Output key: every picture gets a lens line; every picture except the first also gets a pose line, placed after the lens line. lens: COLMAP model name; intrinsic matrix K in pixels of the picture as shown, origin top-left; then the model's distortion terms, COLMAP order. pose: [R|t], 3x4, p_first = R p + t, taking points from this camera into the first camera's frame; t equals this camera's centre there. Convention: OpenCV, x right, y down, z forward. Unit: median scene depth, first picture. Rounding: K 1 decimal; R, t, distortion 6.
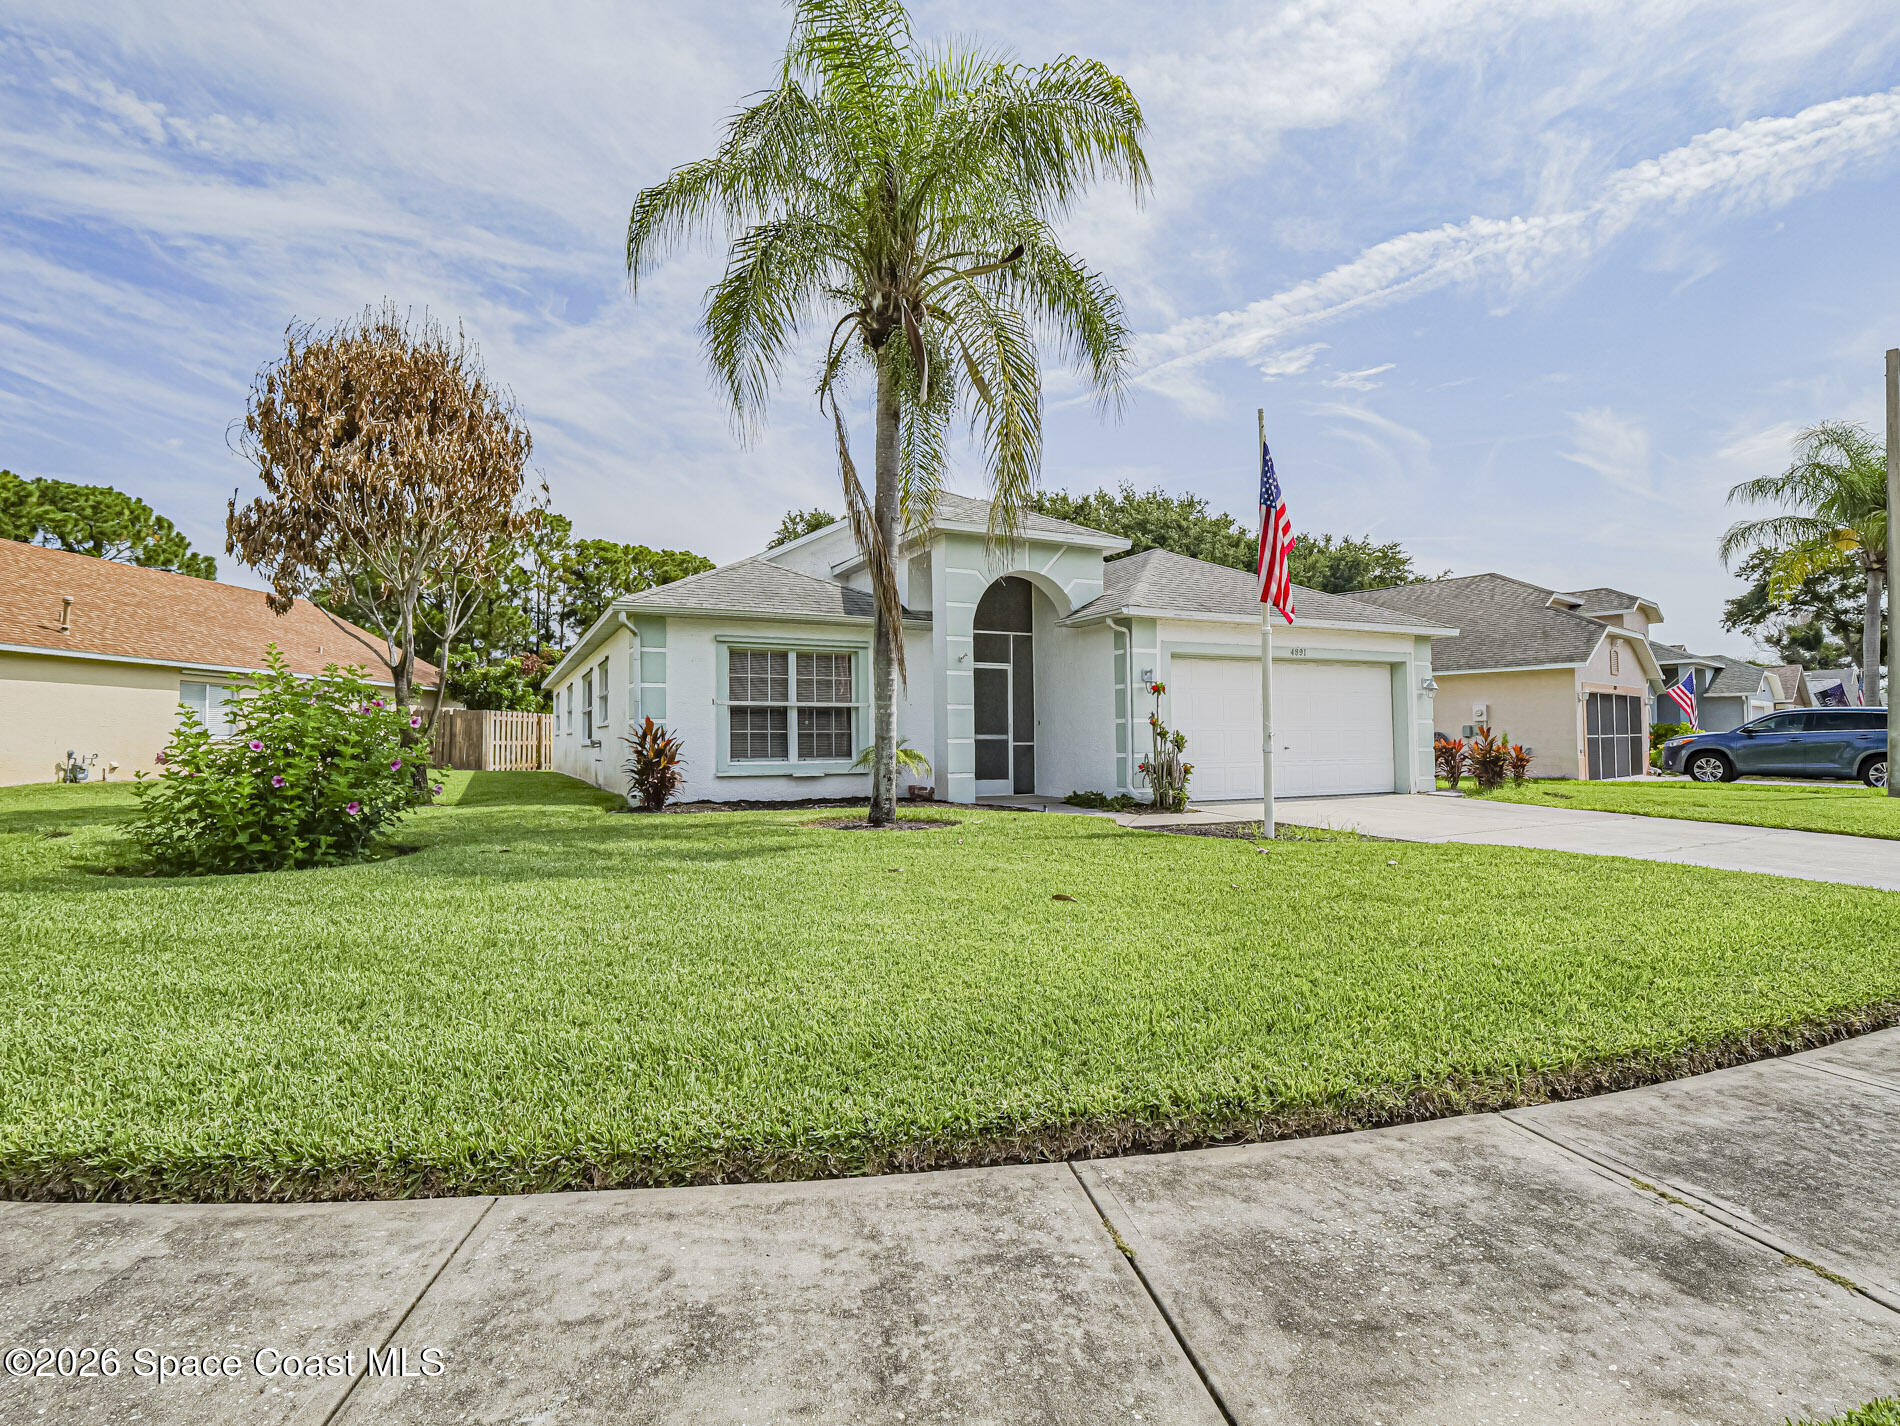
lens RADIAL K [[926.9, 0, 942.7], [0, 926.9, 718.5], [0, 0, 1]] dist [-0.024048, 0.005990]
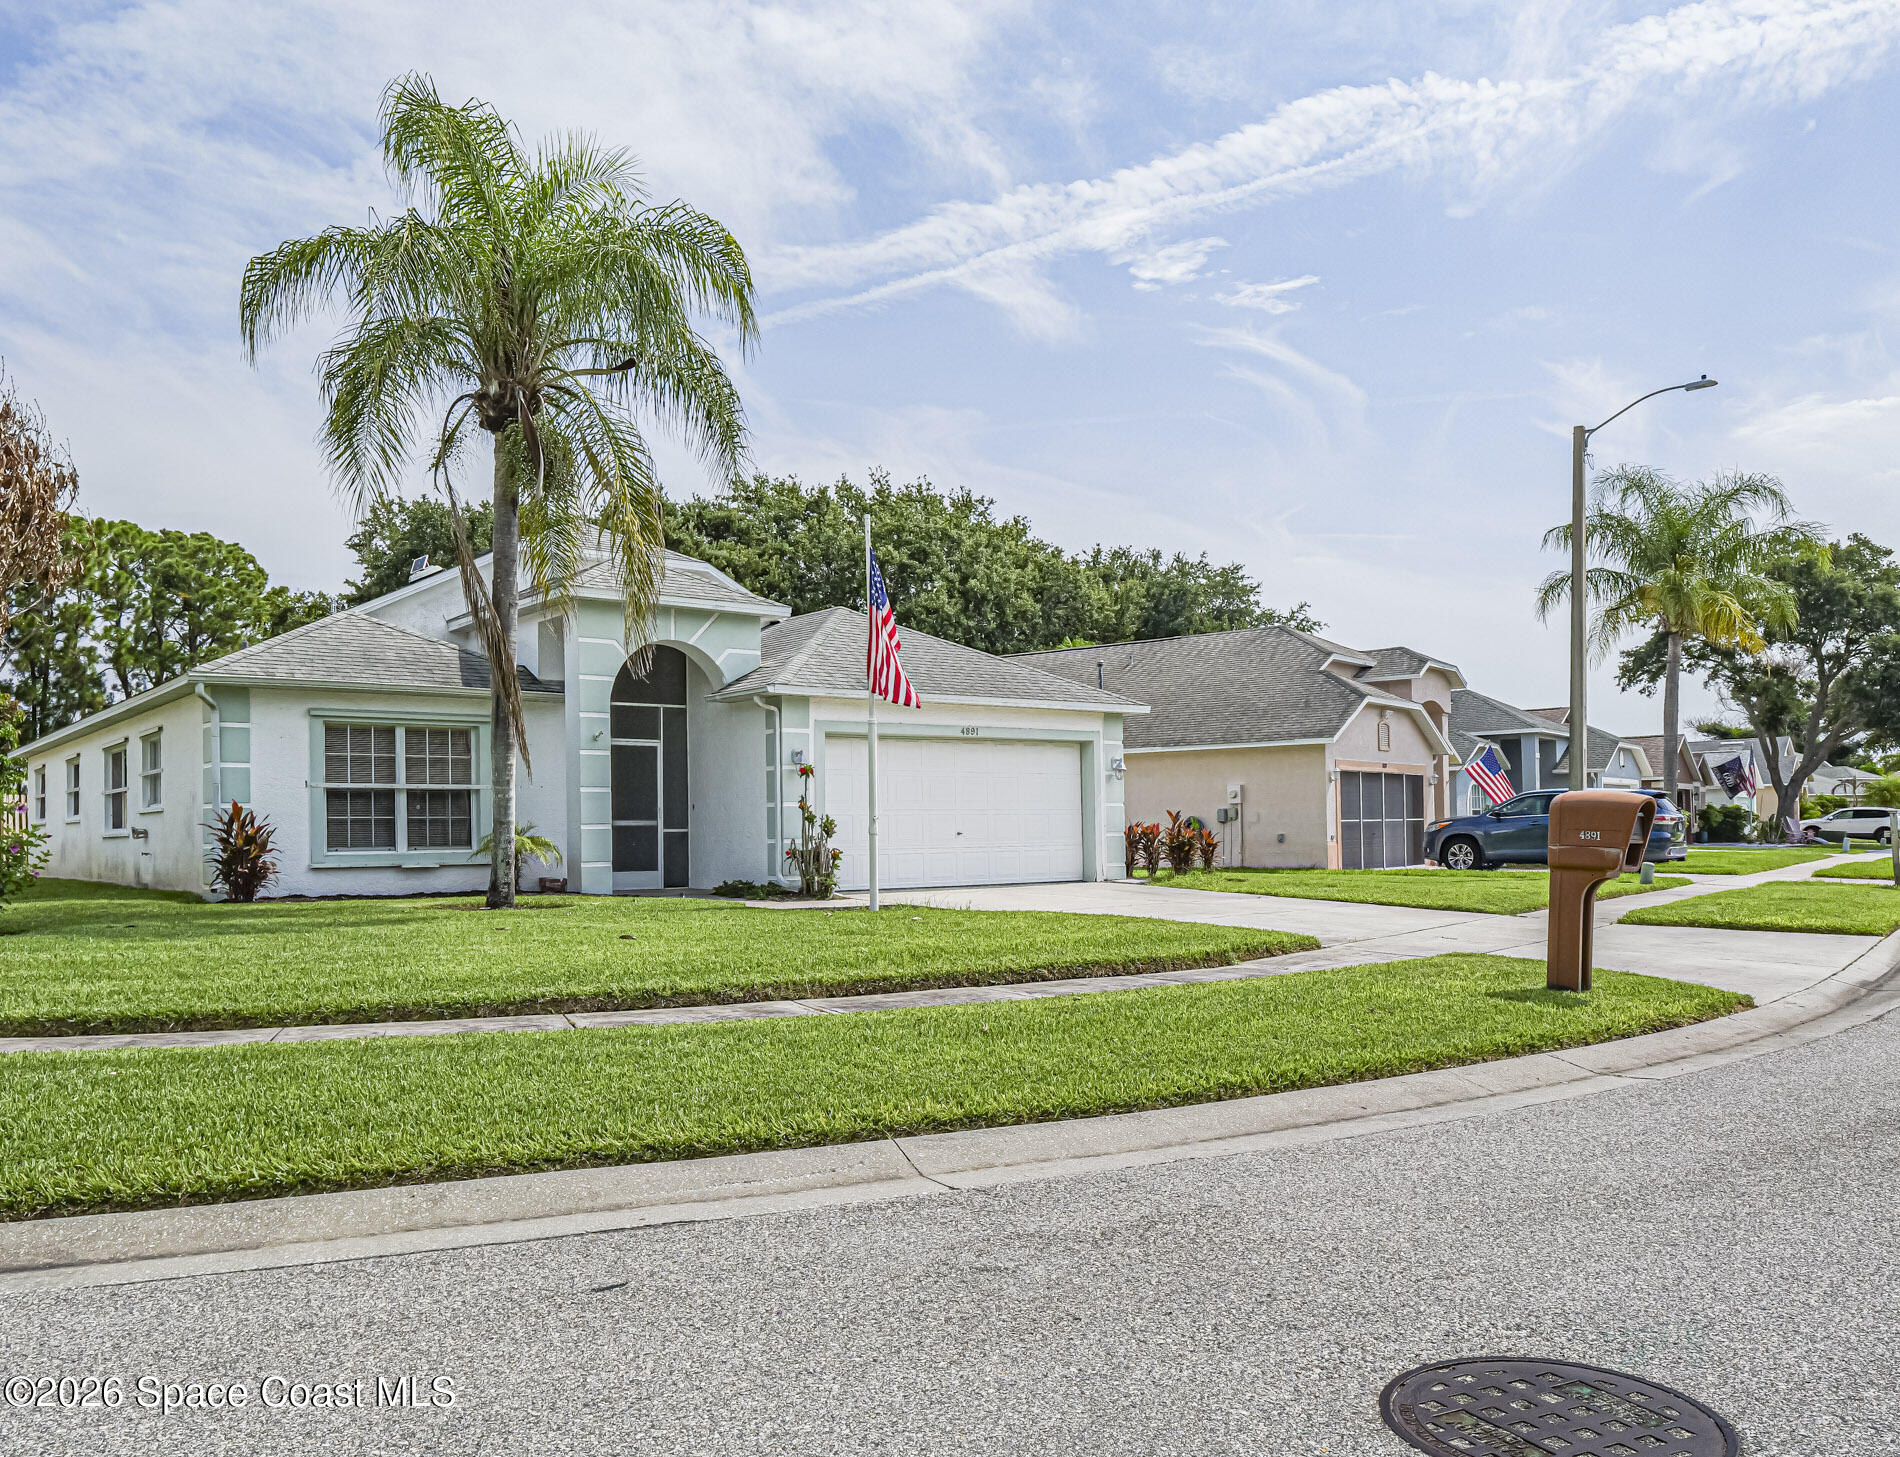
lens RADIAL K [[1466.7, 0, 979.4], [0, 1466.7, 794.3], [0, 0, 1]] dist [-0.009205, 0.009517]
pose [[0.973977, -0.000182, 0.226646, 0.059265], [0.000810, 0.999996, -0.002679, -0.003707], [-0.226644, 0.002793, 0.973974, -0.489316]]
